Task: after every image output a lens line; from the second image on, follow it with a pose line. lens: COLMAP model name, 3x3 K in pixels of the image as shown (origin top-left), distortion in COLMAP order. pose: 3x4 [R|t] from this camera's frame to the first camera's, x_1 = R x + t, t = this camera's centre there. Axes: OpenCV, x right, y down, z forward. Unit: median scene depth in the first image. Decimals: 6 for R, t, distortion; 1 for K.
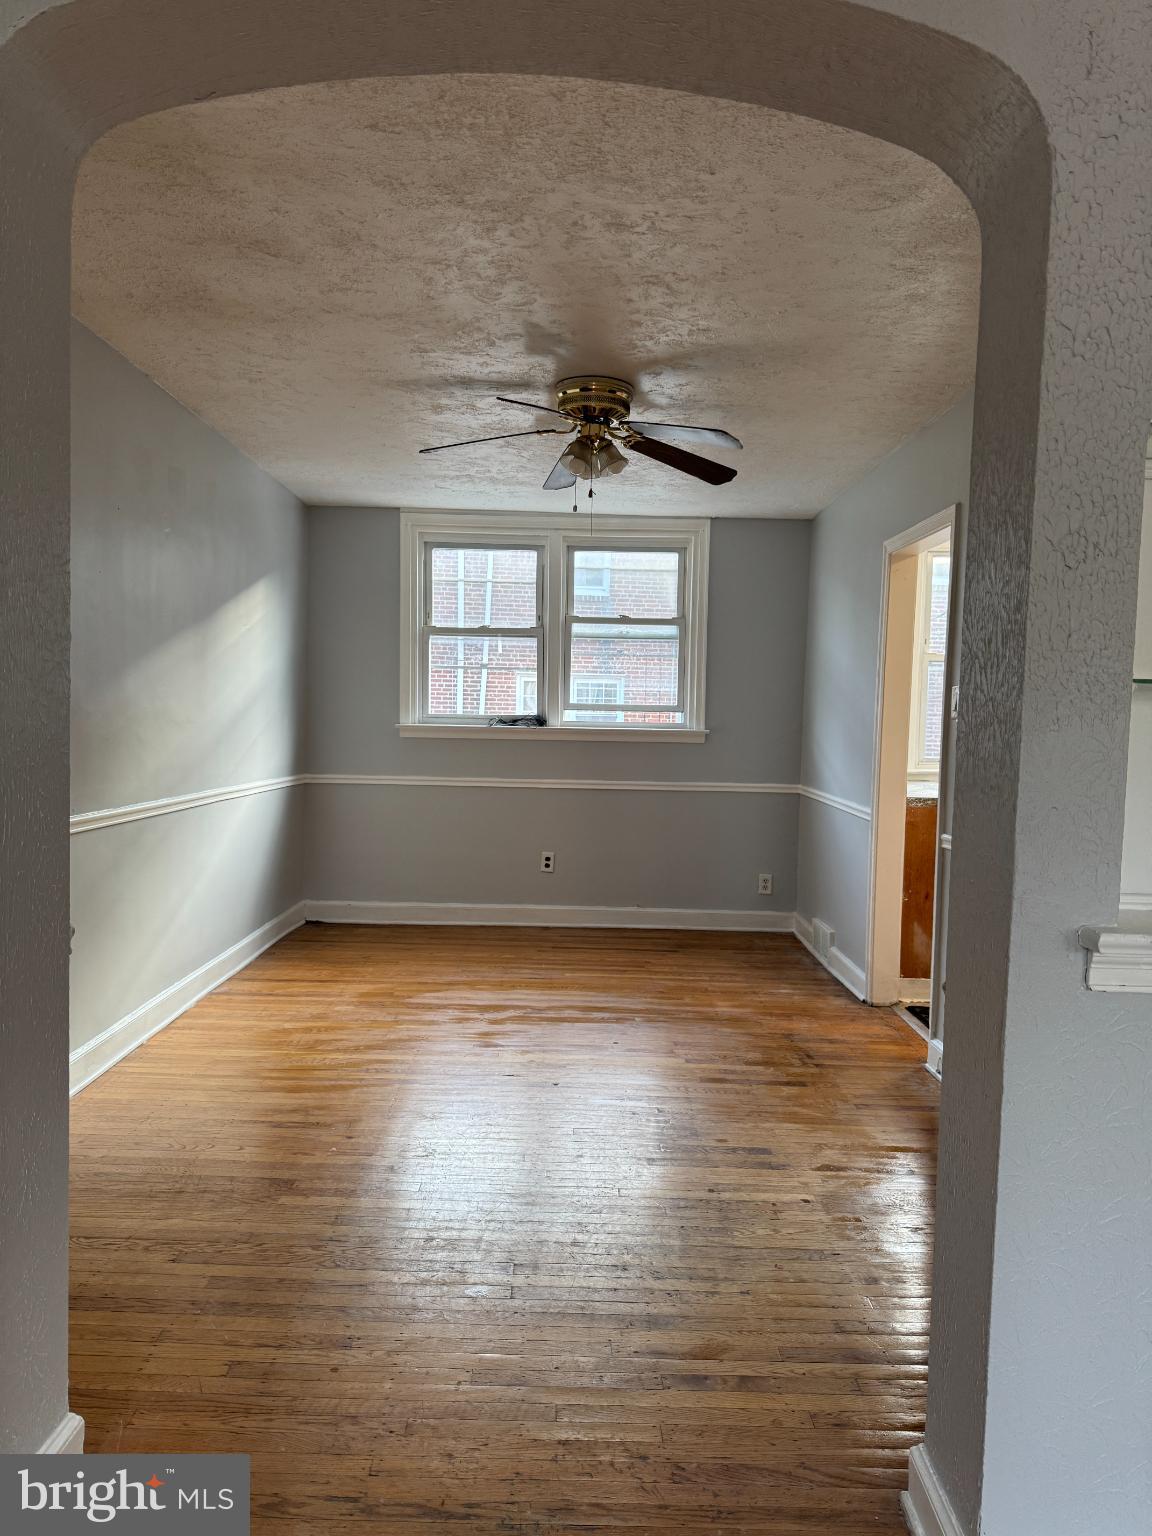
lens RADIAL K [[1100.8, 0, 577.2], [0, 1100.8, 775.3], [0, 0, 1]] dist [0.032785, -0.034478]
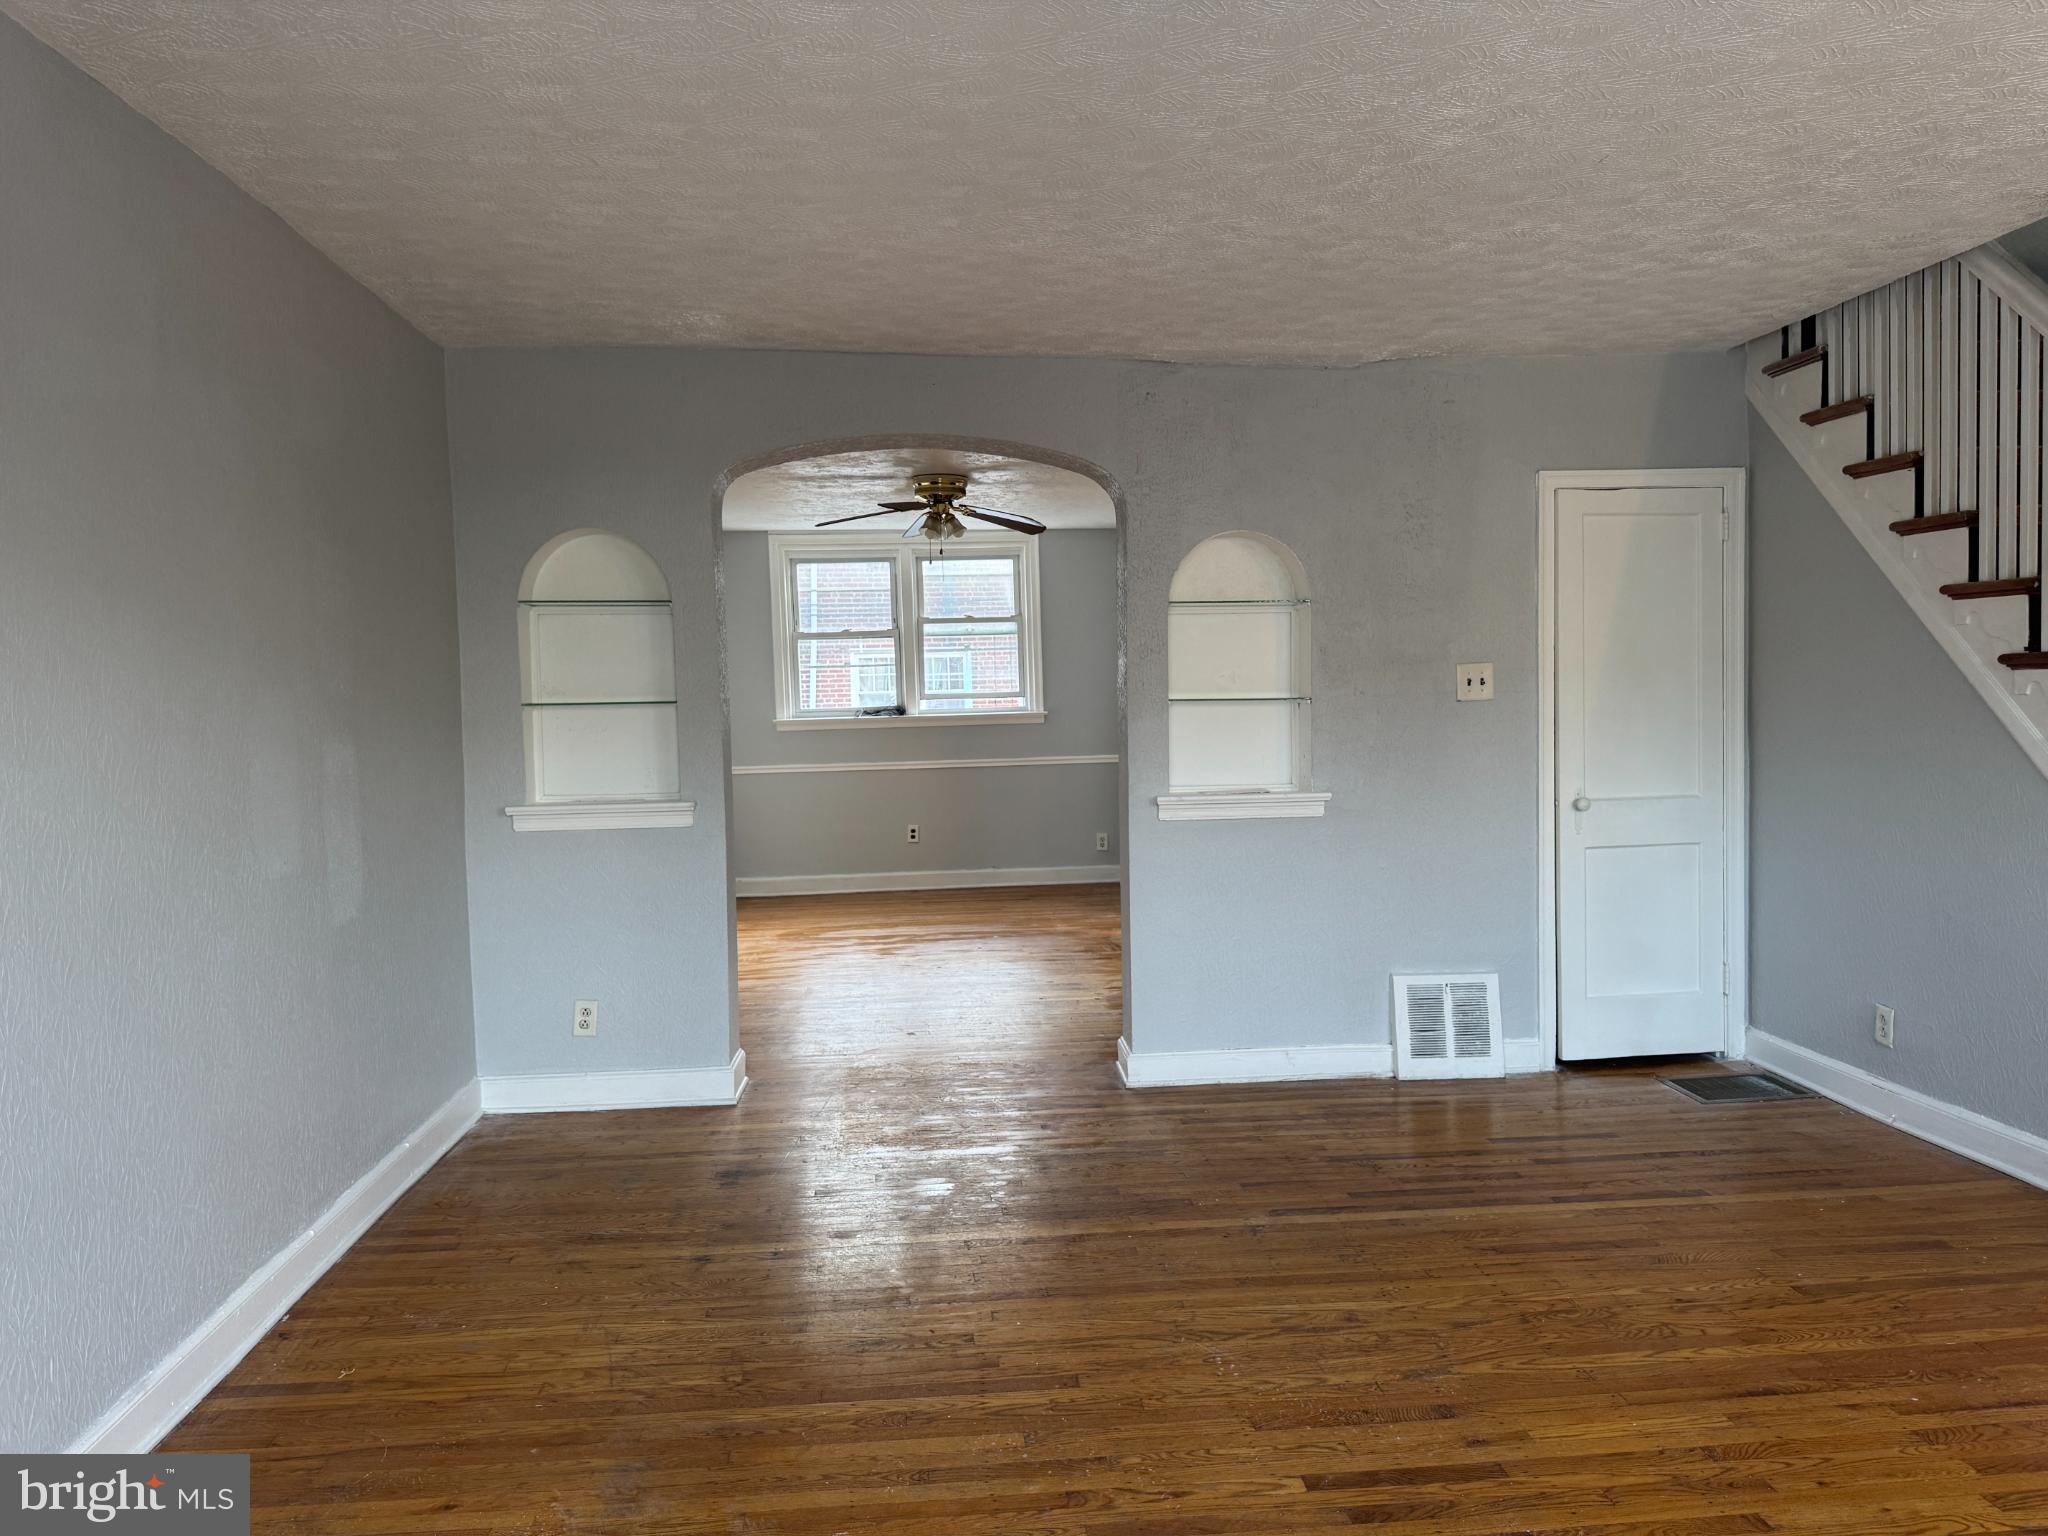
lens RADIAL K [[1467.7, 0, 1031.9], [0, 1467.7, 776.8], [0, 0, 1]] dist [0.032785, -0.034478]
pose [[0.995455, -0.053204, 0.078990, -0.021774], [0.052394, 0.998551, 0.012301, 0.007303], [-0.079530, -0.008106, 0.996799, -0.531307]]
